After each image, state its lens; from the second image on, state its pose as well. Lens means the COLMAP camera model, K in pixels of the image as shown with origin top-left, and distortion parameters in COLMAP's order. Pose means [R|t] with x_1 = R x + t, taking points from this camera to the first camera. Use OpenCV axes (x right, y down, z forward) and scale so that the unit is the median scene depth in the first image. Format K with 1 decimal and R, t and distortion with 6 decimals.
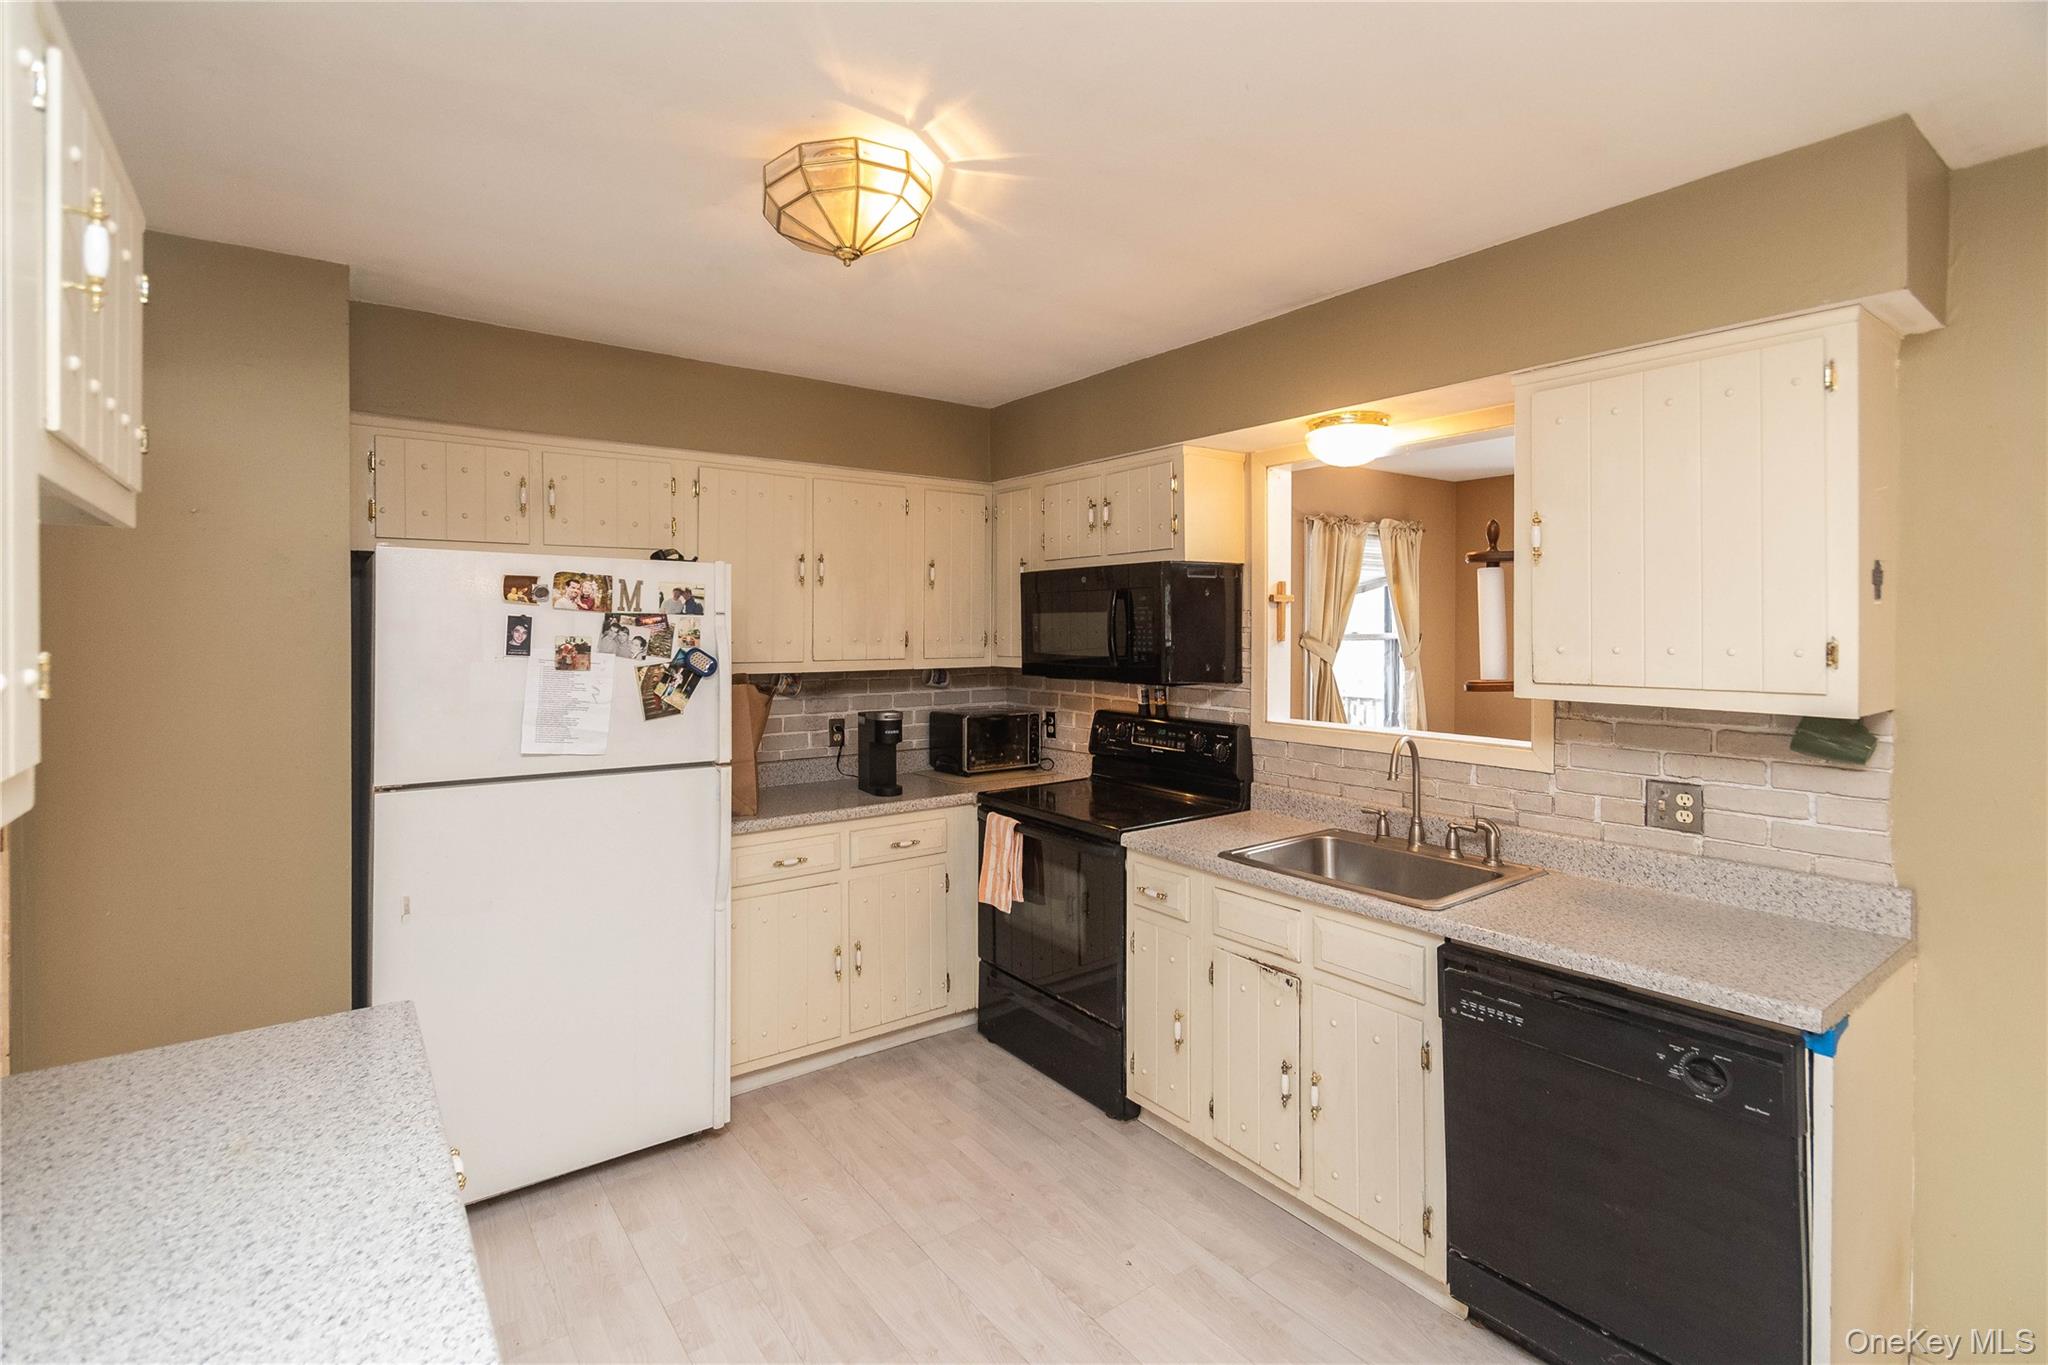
lens RADIAL K [[947.7, 0, 1031.0], [0, 947.7, 623.9], [0, 0, 1]] dist [0.002395, -0.001432]
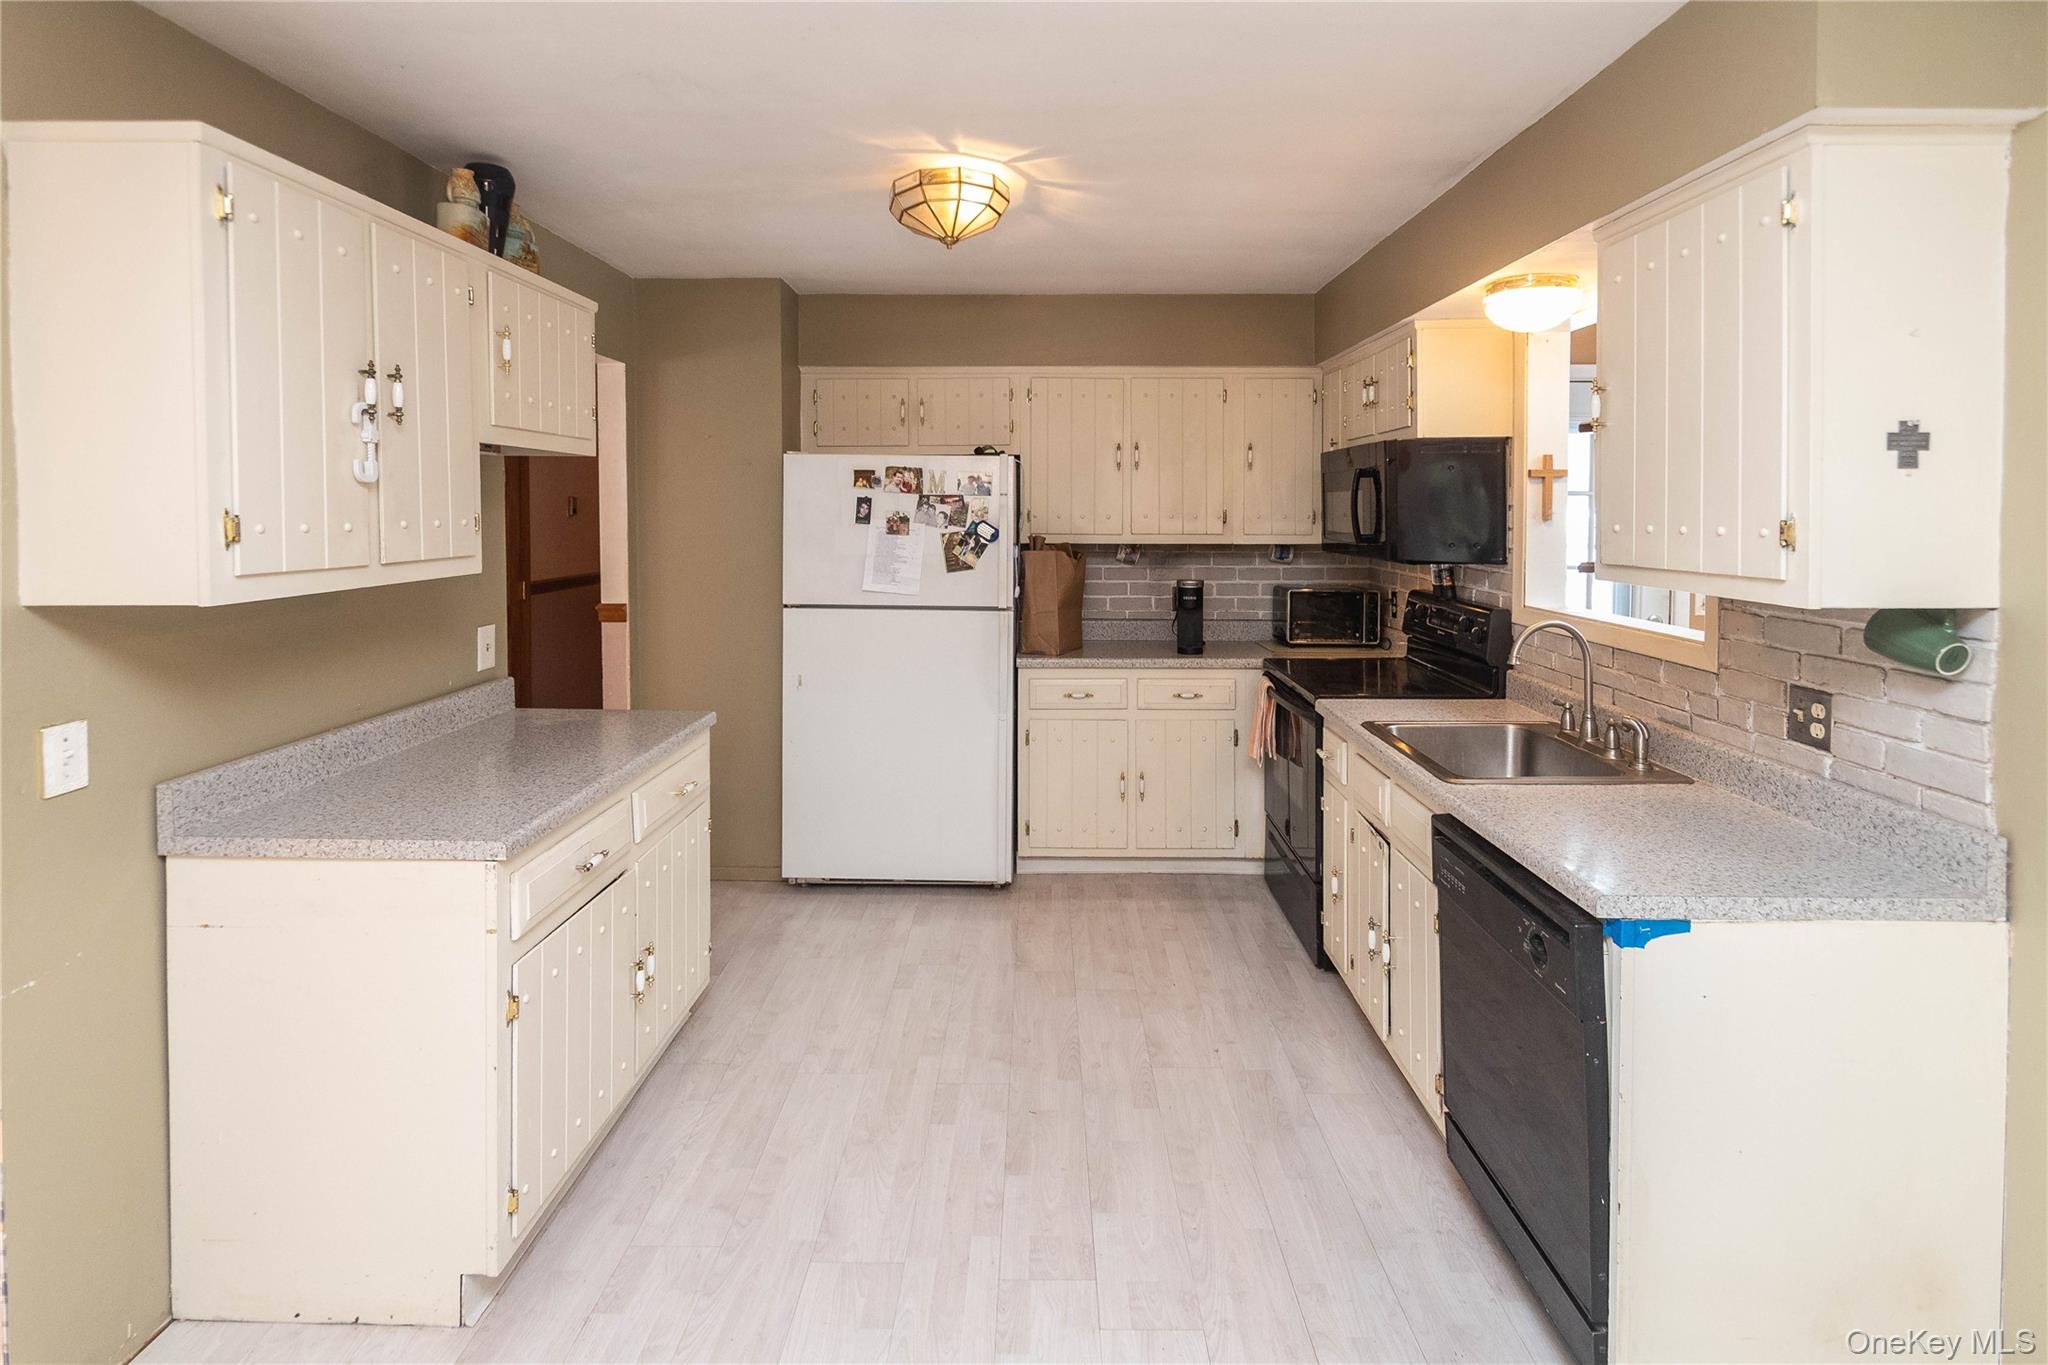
lens RADIAL K [[947.7, 0, 978.2], [0, 947.7, 524.2], [0, 0, 1]] dist [0.002395, -0.001432]
pose [[0.805710, 0.011861, -0.592192, 0.437074], [0.001194, 0.999765, 0.021648, 0.001796], [0.592309, -0.018149, 0.805506, -0.079595]]
